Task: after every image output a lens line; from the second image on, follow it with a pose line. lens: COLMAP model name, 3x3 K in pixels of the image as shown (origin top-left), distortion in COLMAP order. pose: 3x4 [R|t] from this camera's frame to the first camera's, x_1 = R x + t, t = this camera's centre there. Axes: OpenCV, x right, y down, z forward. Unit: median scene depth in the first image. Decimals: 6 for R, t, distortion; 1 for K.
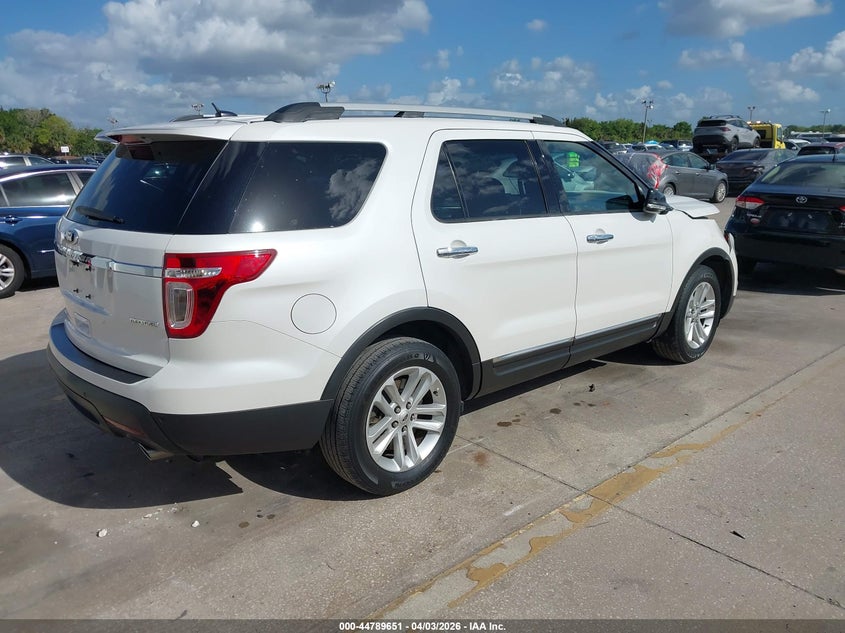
lens RADIAL K [[689.1, 0, 422.5], [0, 689.1, 316.5], [0, 0, 1]] dist [-0.134906, -0.003194]
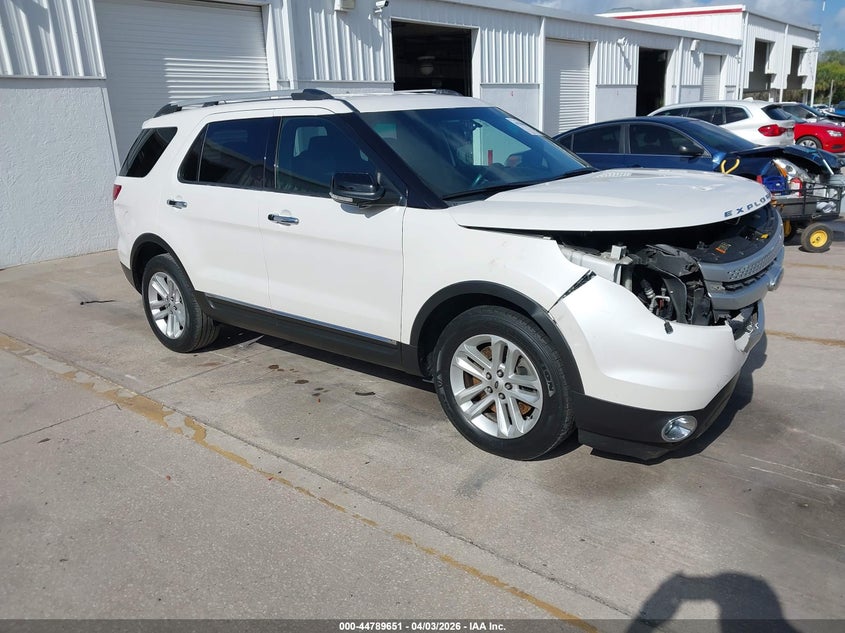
lens RADIAL K [[689.1, 0, 422.5], [0, 689.1, 316.5], [0, 0, 1]] dist [-0.134906, -0.003194]
pose [[0.171707, 0.279595, -0.944639, 1.241523], [-0.203788, 0.948221, 0.243613, -0.258844], [0.963840, 0.150676, 0.219794, 0.983298]]
